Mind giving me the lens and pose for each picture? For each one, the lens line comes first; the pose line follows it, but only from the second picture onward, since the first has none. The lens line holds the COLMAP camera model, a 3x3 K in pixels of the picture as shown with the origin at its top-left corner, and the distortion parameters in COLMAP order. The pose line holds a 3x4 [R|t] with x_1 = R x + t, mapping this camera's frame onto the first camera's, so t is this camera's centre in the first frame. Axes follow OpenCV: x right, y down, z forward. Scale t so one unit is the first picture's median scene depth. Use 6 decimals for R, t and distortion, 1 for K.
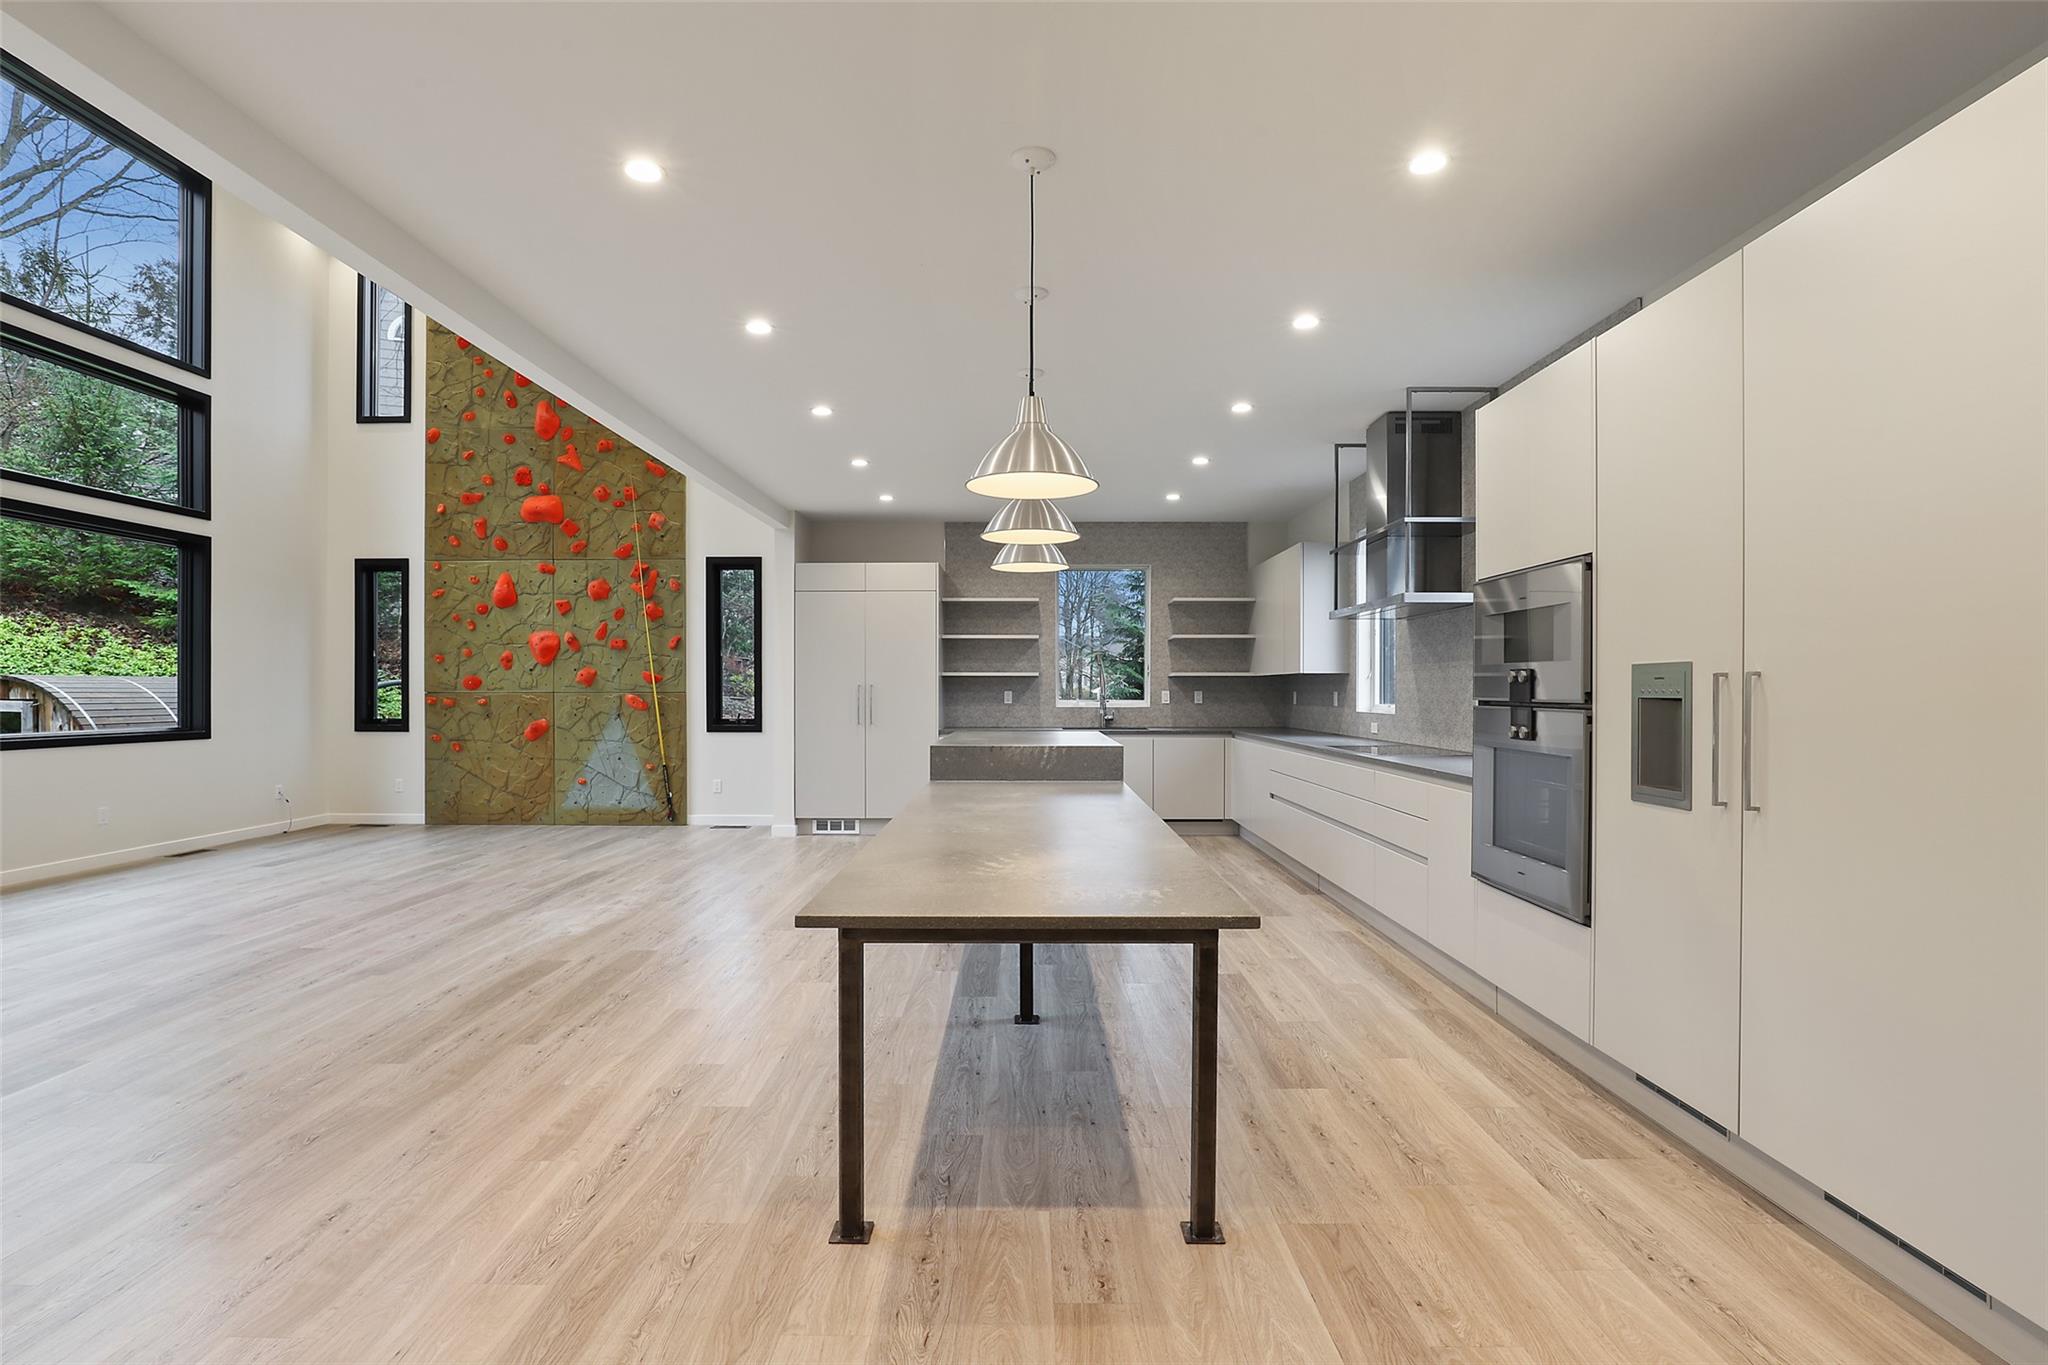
lens RADIAL K [[967.9, 0, 999.1], [0, 967.9, 689.3], [0, 0, 1]] dist [-0.024687, 0.006537]
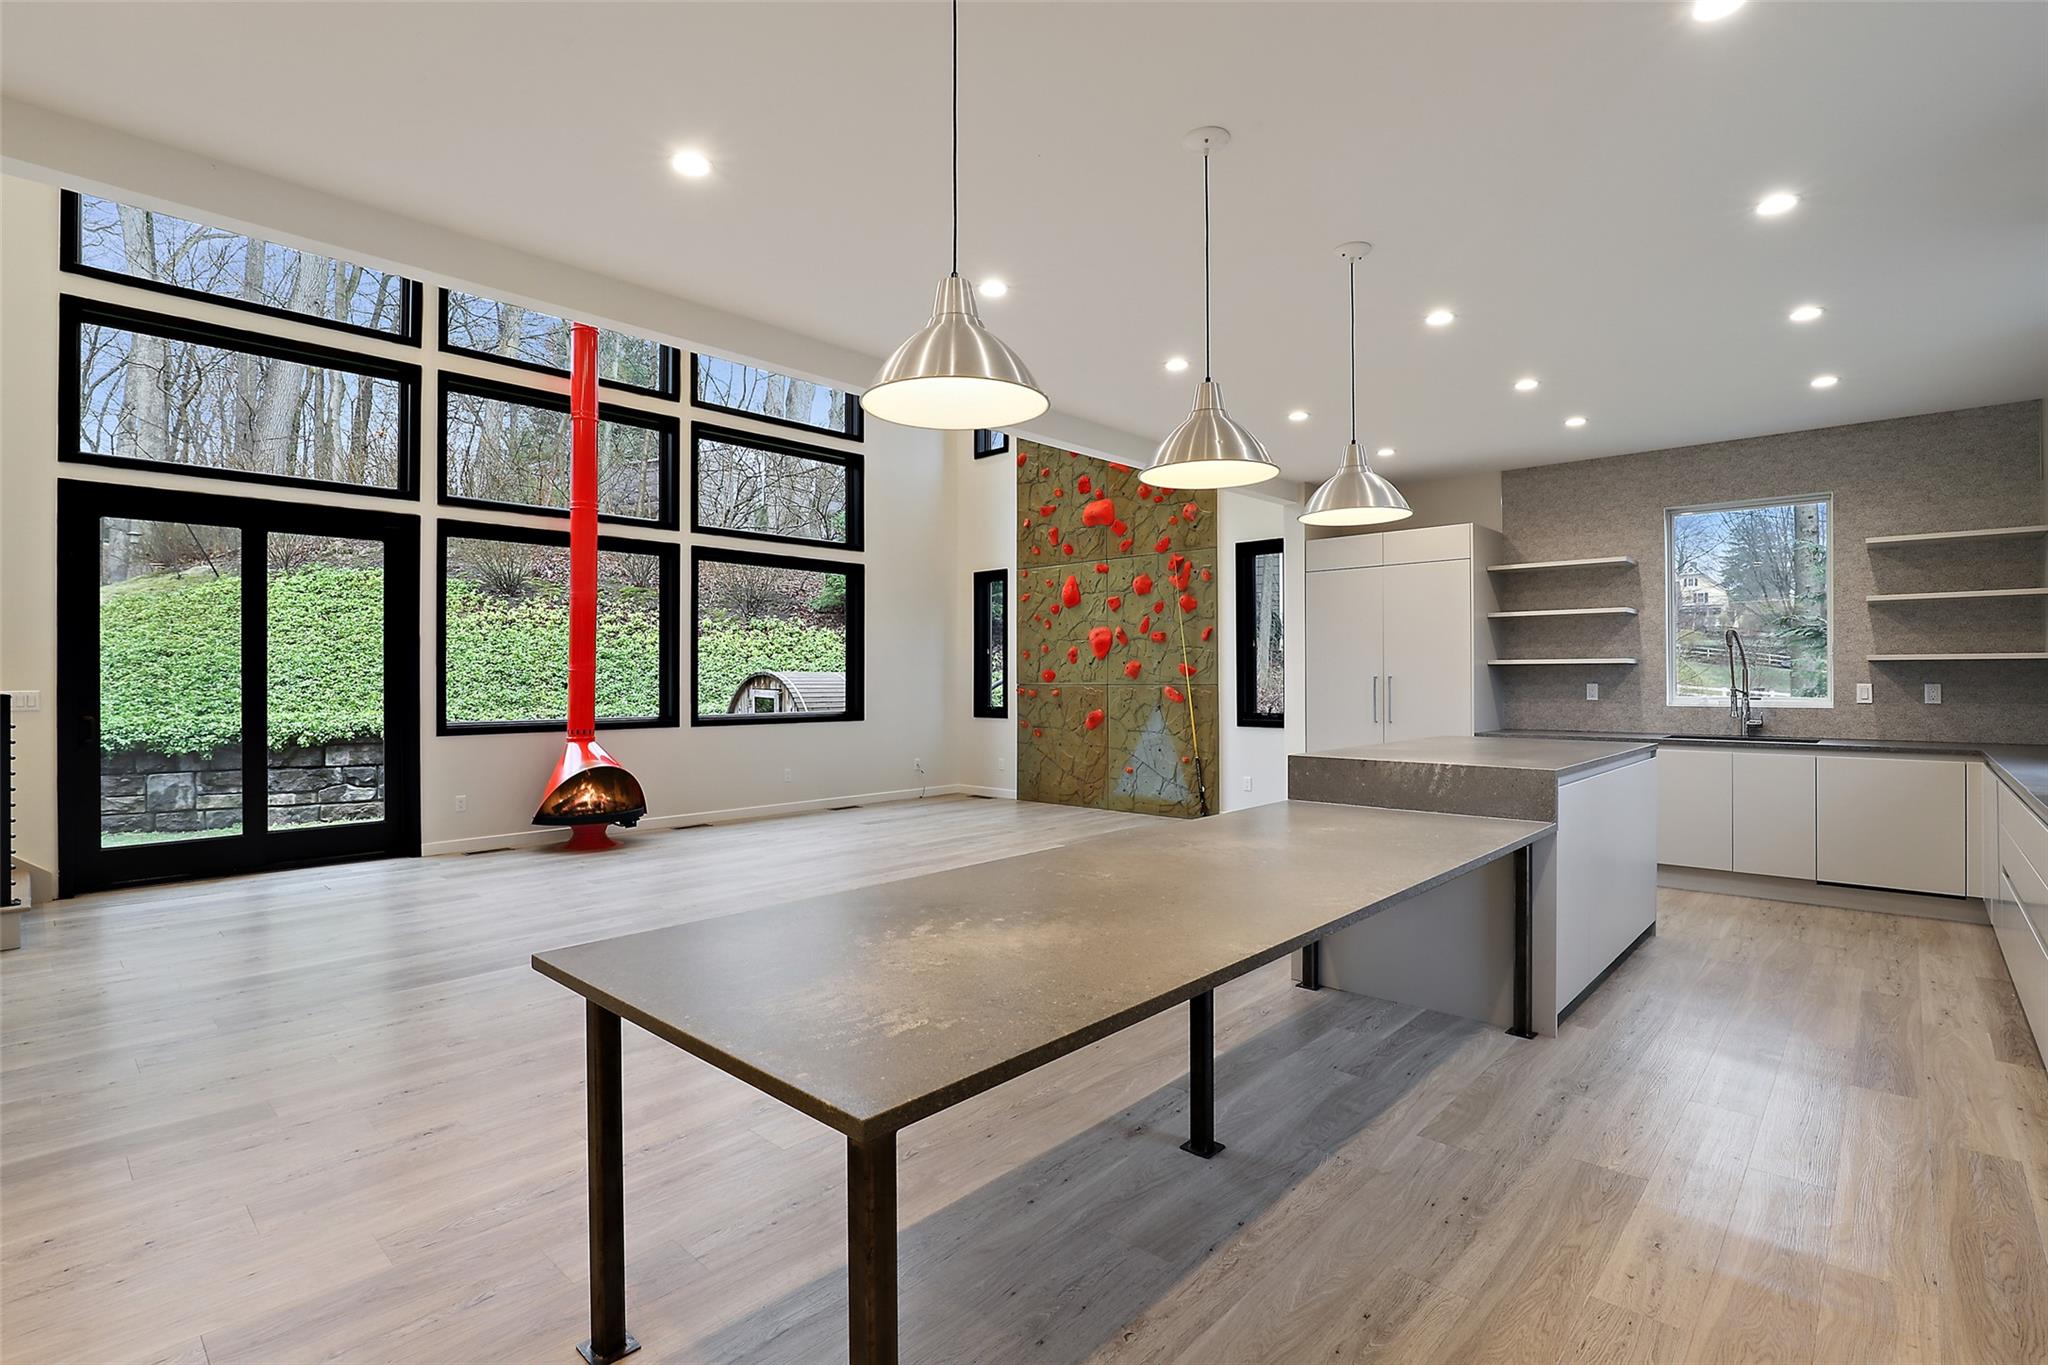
lens RADIAL K [[948.7, 0, 1019.6], [0, 948.7, 679.8], [0, 0, 1]] dist [-0.026209, 0.006378]
pose [[0.747228, -0.001860, -0.664565, 0.159997], [0.003089, 0.999995, 0.000674, -0.002988], [0.664560, -0.002557, 0.747230, 0.155759]]
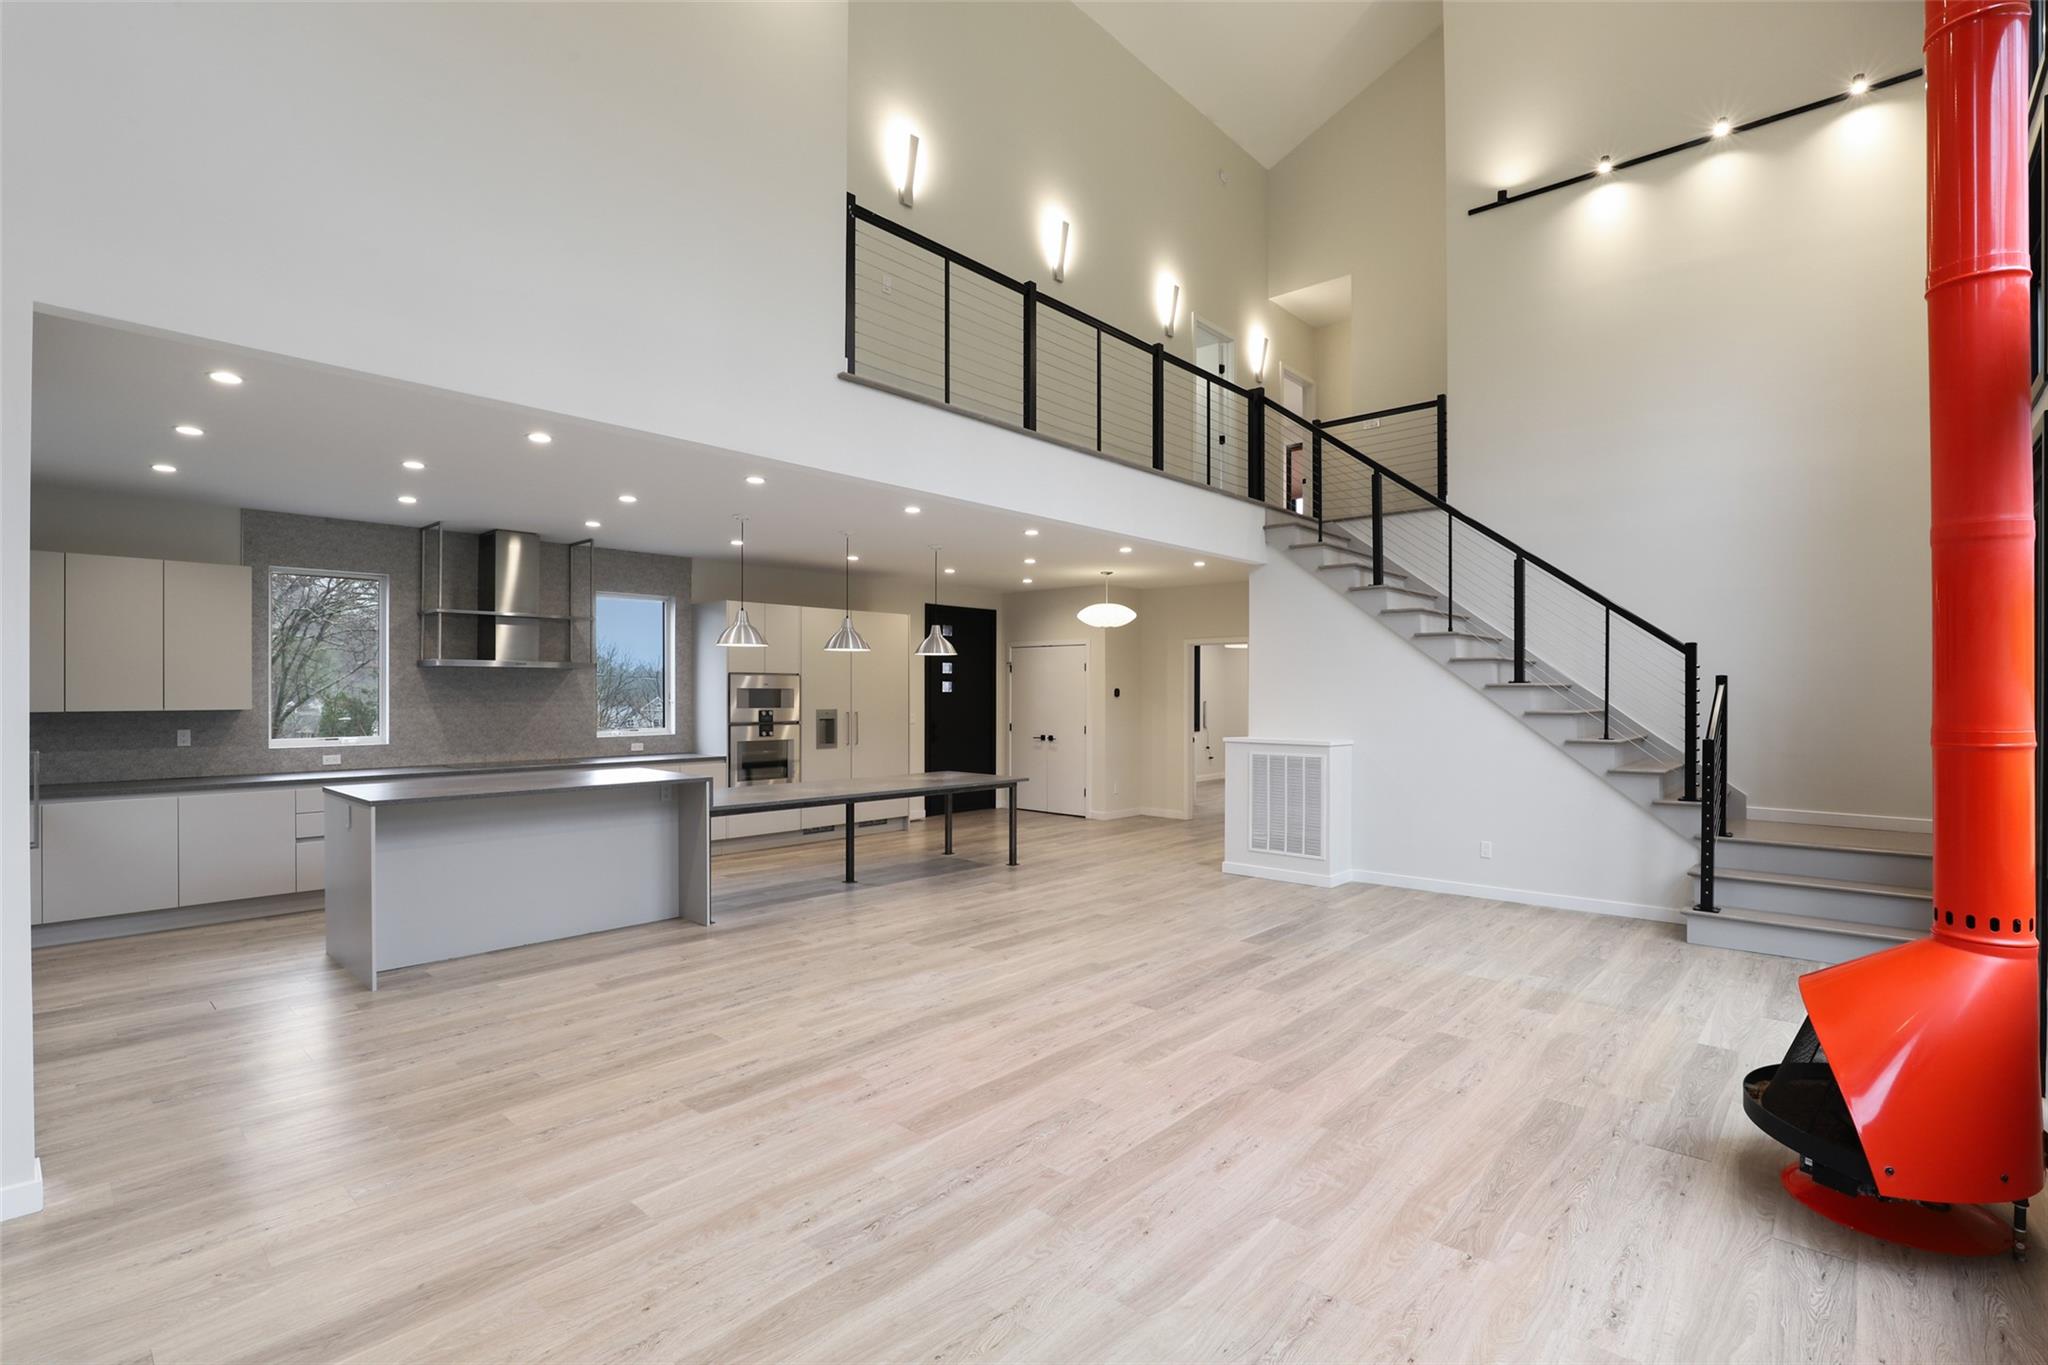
lens RADIAL K [[948.7, 0, 1019.6], [0, 948.7, 679.8], [0, 0, 1]] dist [-0.026209, 0.006378]
pose [[-0.751975, 0.007438, 0.659150, -0.652654], [-0.001134, 0.999920, -0.012577, -0.027865], [-0.659191, -0.010205, -0.751907, 0.938192]]
